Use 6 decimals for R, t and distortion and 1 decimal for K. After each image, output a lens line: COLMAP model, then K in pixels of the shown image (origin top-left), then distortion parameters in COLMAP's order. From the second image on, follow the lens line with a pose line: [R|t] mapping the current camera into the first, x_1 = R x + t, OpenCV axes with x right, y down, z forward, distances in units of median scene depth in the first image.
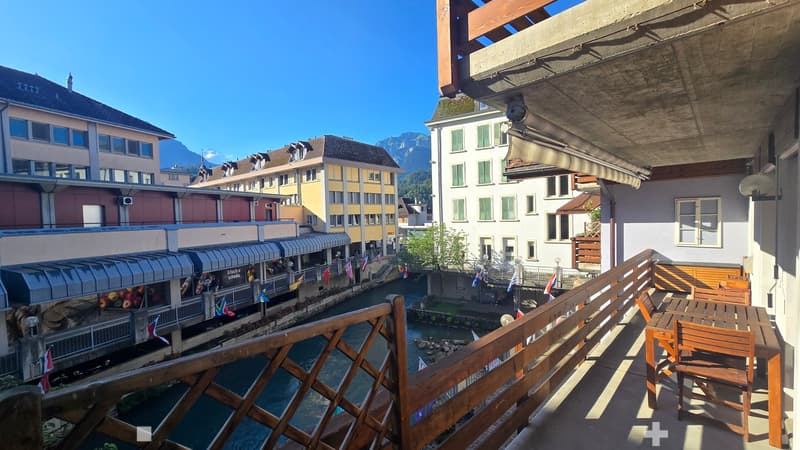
lens RADIAL K [[326.4, 0, 402.4], [0, 326.4, 225.6], [0, 0, 1]] dist [-0.000794, 0.000533]
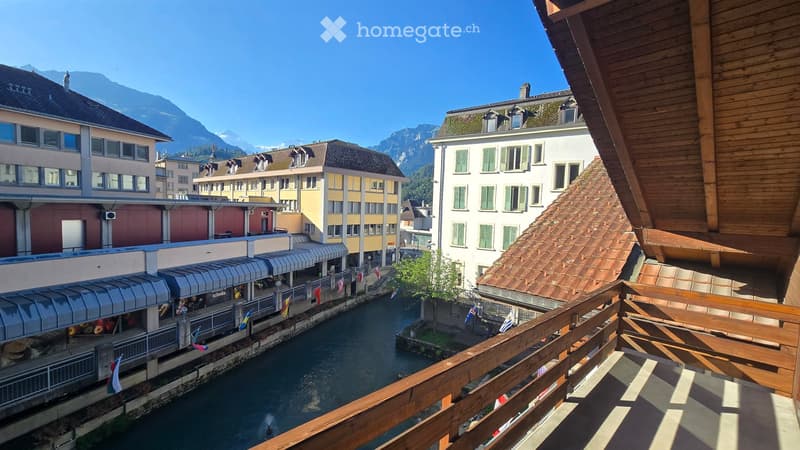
lens RADIAL K [[326.4, 0, 402.1], [0, 326.4, 226.7], [0, 0, 1]] dist [-0.000794, 0.000533]
pose [[0.997512, 0.063057, -0.031528, 0.040013], [-0.062154, 0.997650, 0.028845, -0.092813], [0.033273, -0.026813, 0.999087, 0.045322]]
